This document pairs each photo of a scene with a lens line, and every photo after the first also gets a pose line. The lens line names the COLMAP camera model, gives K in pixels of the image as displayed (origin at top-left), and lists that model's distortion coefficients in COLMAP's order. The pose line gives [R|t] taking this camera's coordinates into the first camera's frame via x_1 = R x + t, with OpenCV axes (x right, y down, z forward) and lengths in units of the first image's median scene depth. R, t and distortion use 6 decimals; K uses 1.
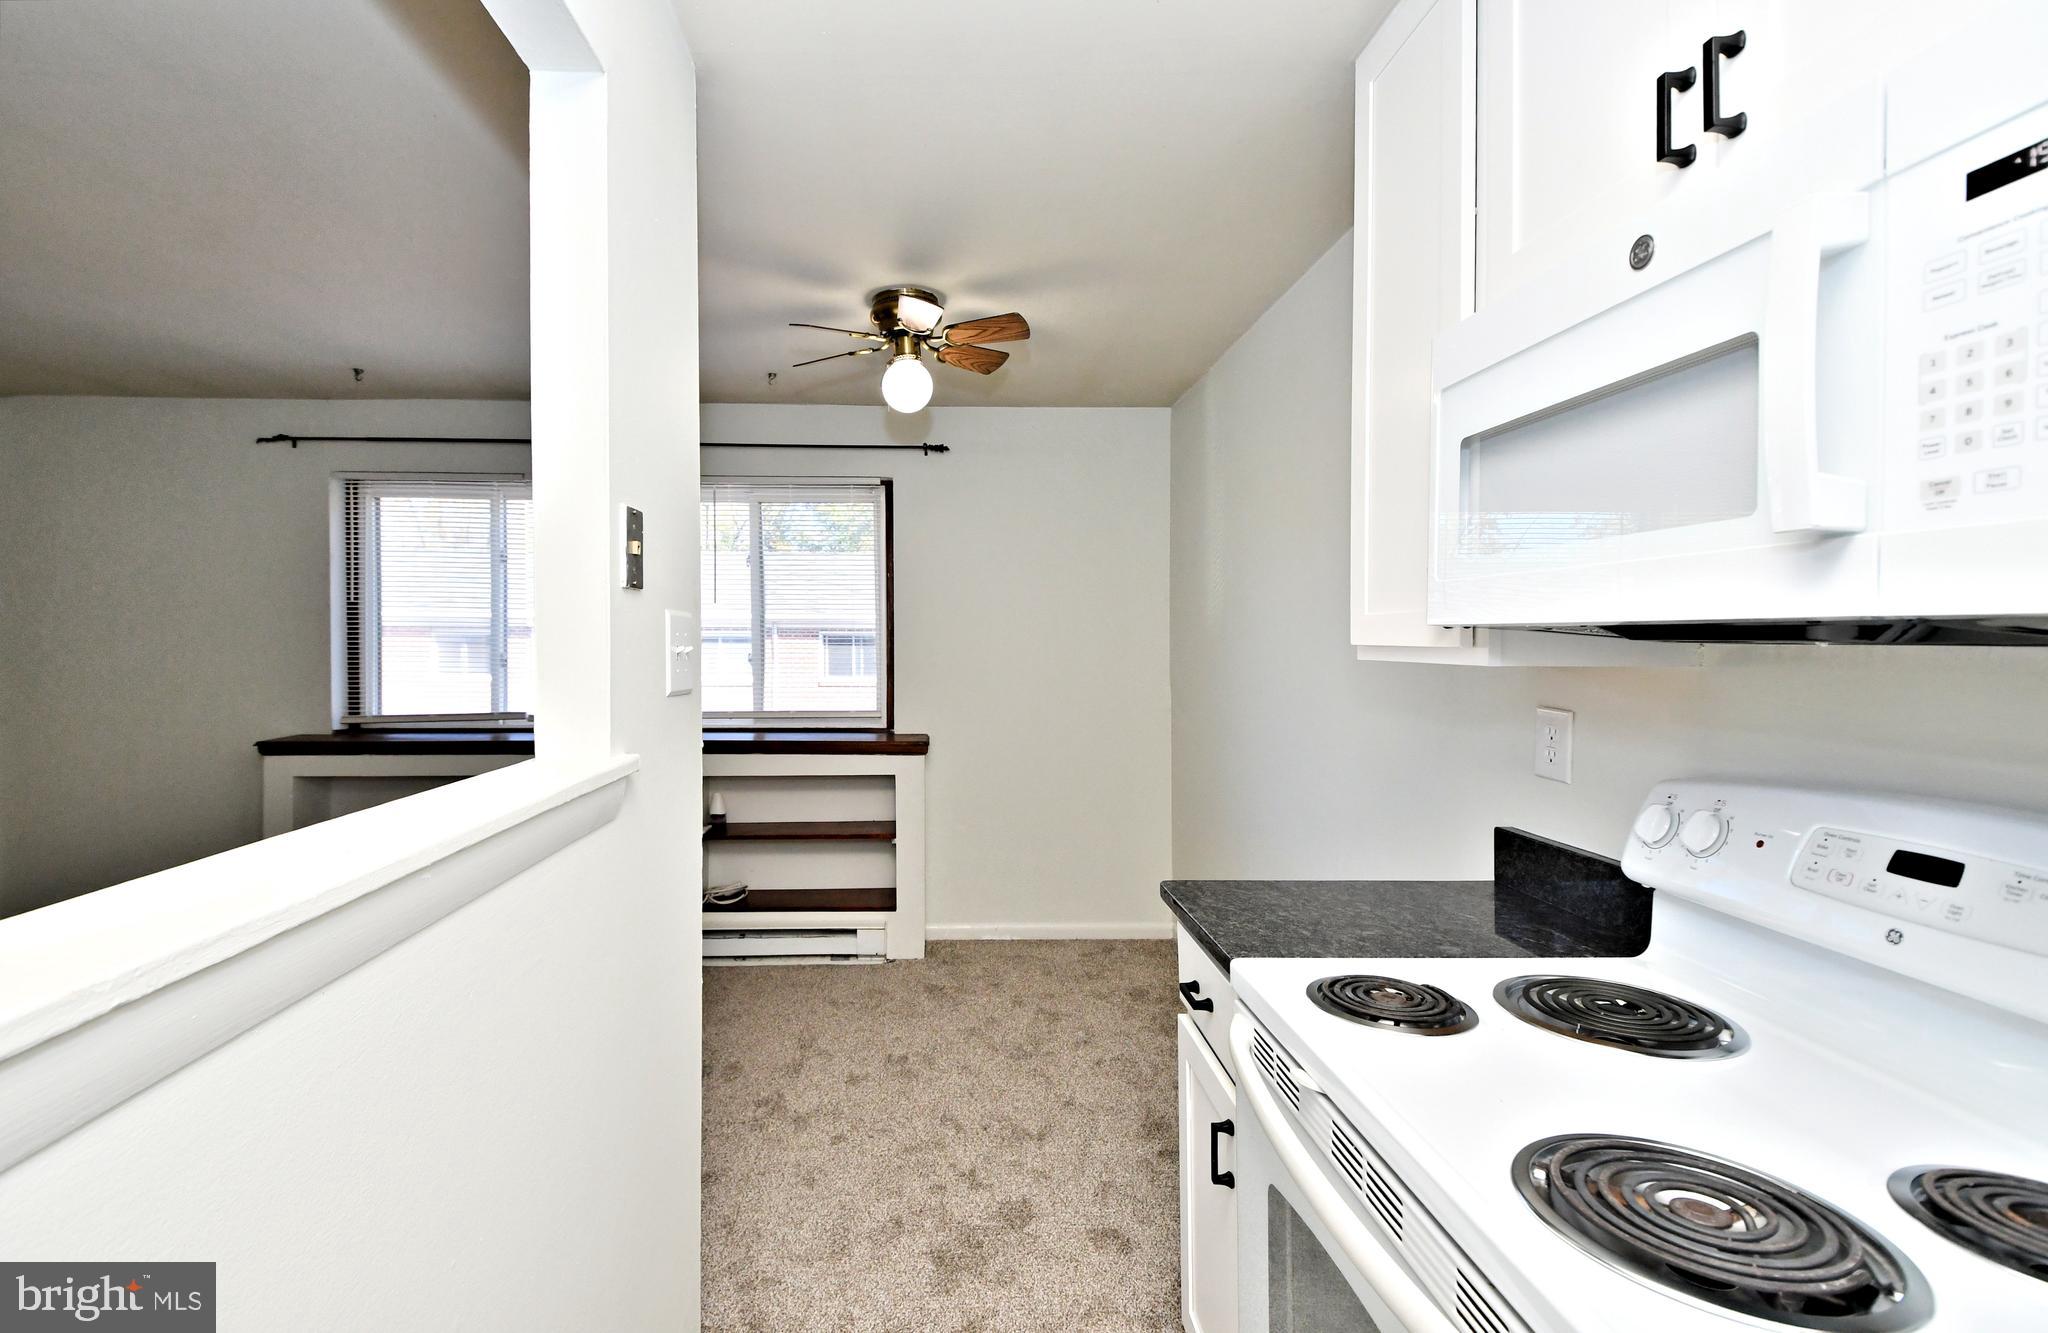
lens RADIAL K [[878.4, 0, 958.5], [0, 878.4, 645.5], [0, 0, 1]] dist [0.008957, -0.007606]
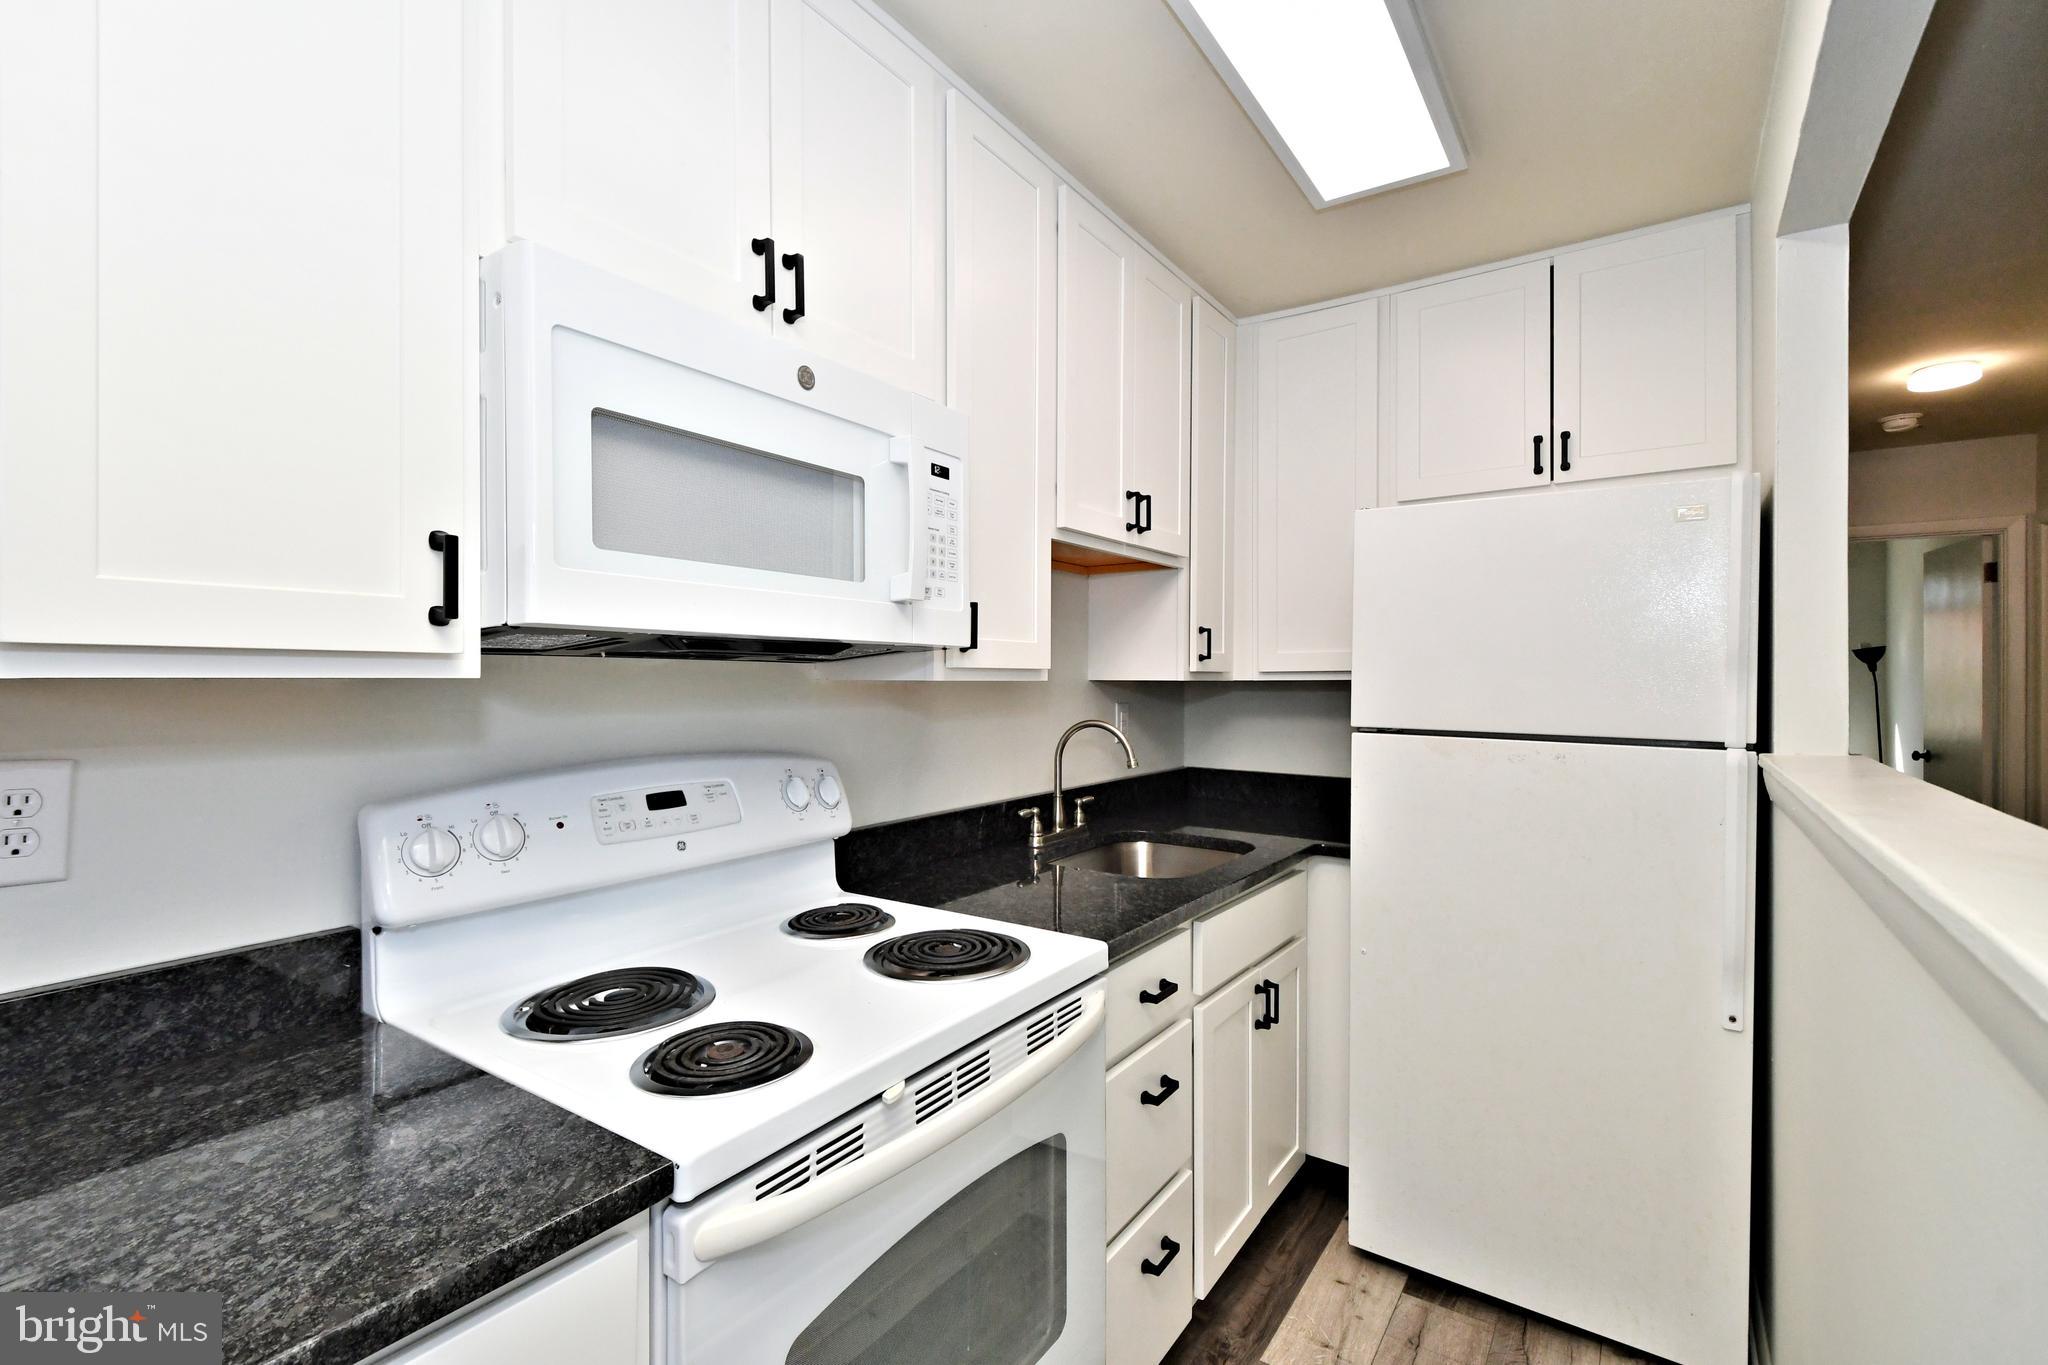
lens RADIAL K [[913.1, 0, 1016.9], [0, 913.1, 697.2], [0, 0, 1]] dist [0.006751, -0.005871]
pose [[-0.812111, -0.009132, 0.583432, -0.283498], [0.007530, 0.999630, 0.026128, 0.025437], [-0.583455, 0.025612, -0.811742, 1.559341]]
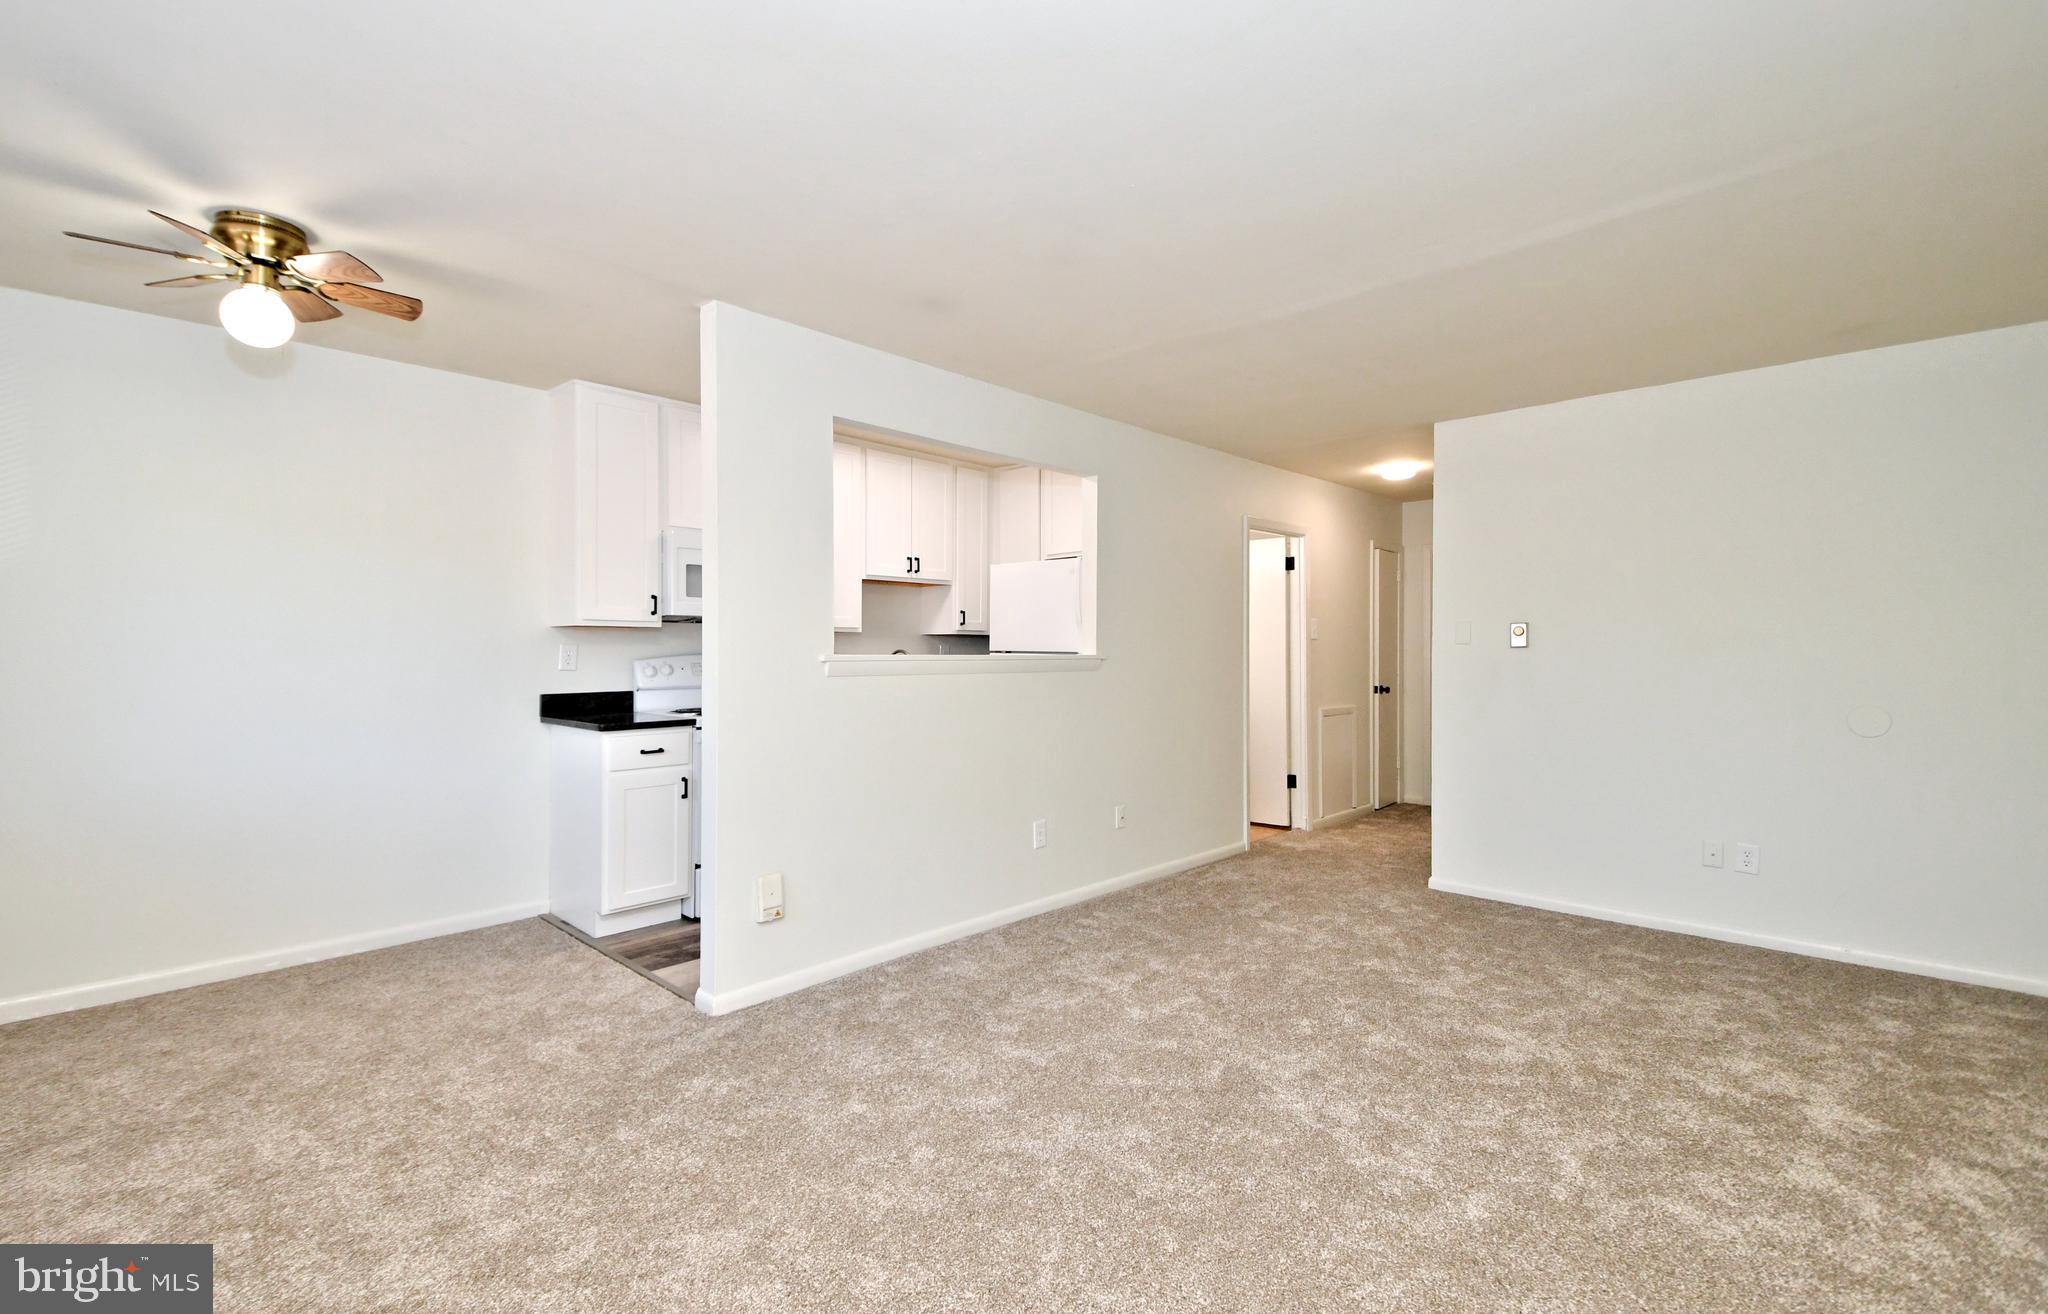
lens RADIAL K [[918.6, 0, 1012.4], [0, 918.6, 638.7], [0, 0, 1]] dist [-0.002878, -0.002284]
pose [[-0.686730, 0.008948, 0.726857, -3.235414], [0.005220, 0.999959, -0.007377, 0.114520], [-0.726894, -0.001272, -0.686749, 2.751679]]
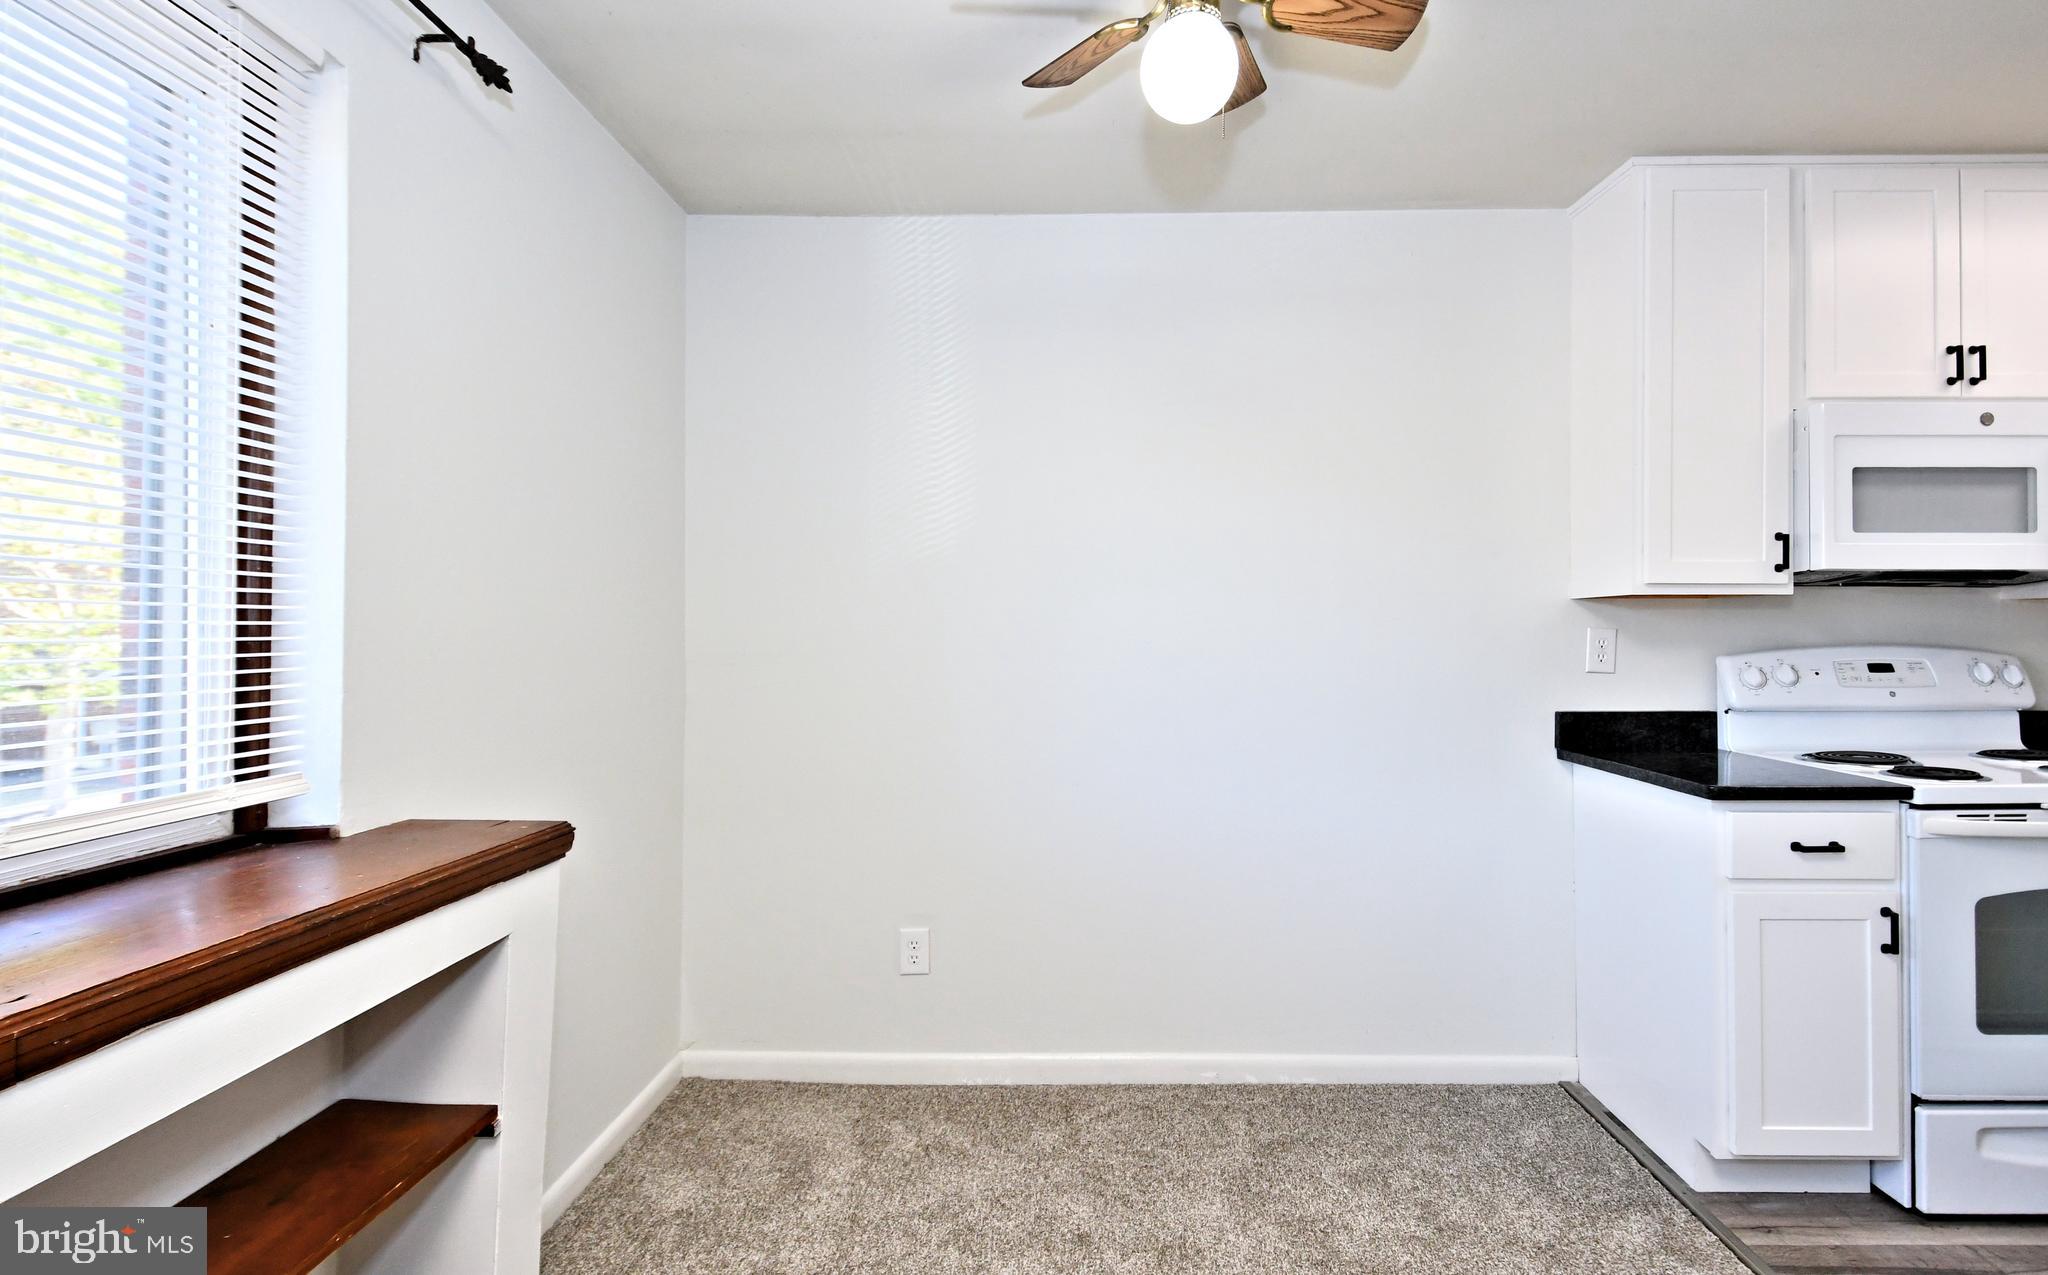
lens RADIAL K [[1006.7, 0, 1060.6], [0, 1006.7, 616.9], [0, 0, 1]] dist [-0.005155, -0.001063]
pose [[0.054398, 0.004530, 0.998509, -1.657525], [0.008187, 0.999954, -0.004983, 0.074129], [-0.998486, 0.008446, 0.054359, 2.651356]]
